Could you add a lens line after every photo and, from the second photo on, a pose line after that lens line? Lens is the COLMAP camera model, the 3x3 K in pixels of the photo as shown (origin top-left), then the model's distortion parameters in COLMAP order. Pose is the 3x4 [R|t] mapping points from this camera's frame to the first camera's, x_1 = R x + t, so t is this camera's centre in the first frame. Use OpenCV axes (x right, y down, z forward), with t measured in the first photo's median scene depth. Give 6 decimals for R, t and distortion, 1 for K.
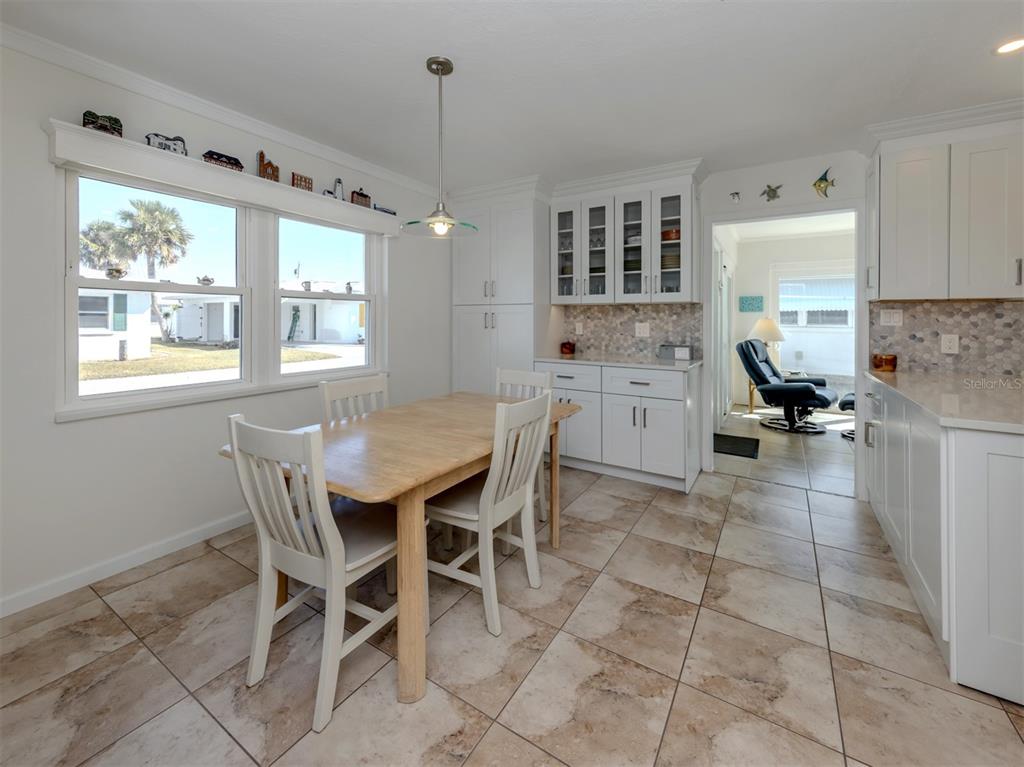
lens RADIAL K [[417.9, 0, 522.3], [0, 417.9, 321.4], [0, 0, 1]] dist [0.004668, 0.000682]
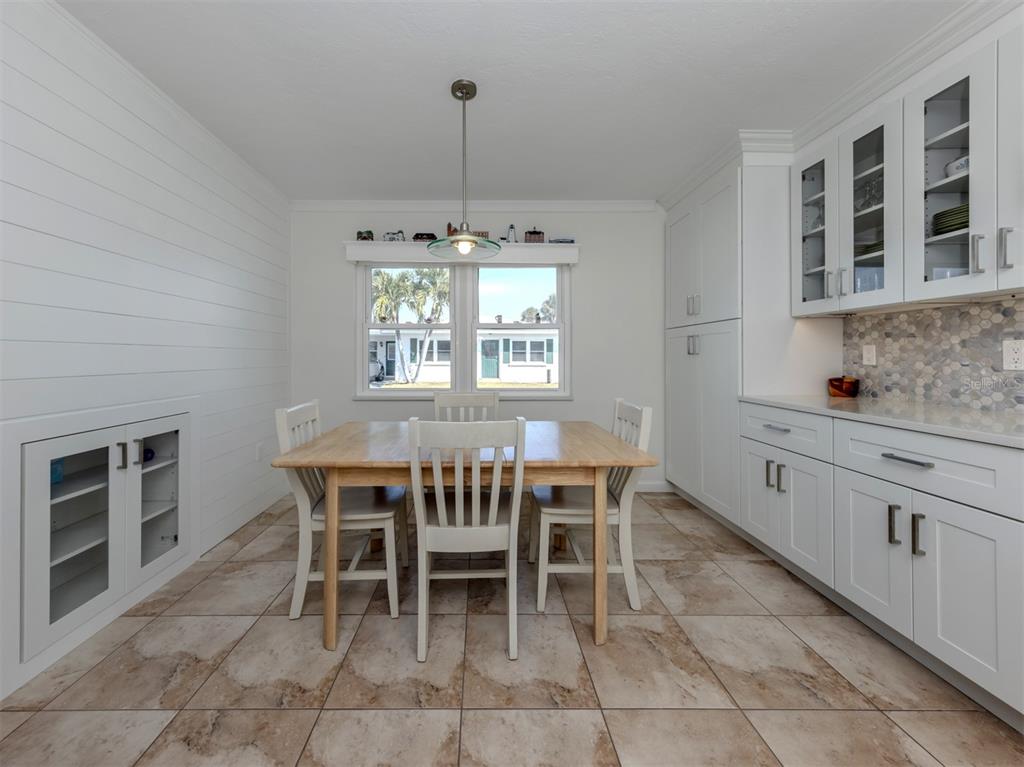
lens RADIAL K [[384.9, 0, 480.3], [0, 384.9, 355.6], [0, 0, 1]] dist [0.004244, 0.000181]
pose [[0.532260, -0.005812, -0.846561, 0.355511], [-0.002392, 0.999962, -0.008369, 0.027601], [0.846577, 0.006480, 0.532226, 0.299986]]
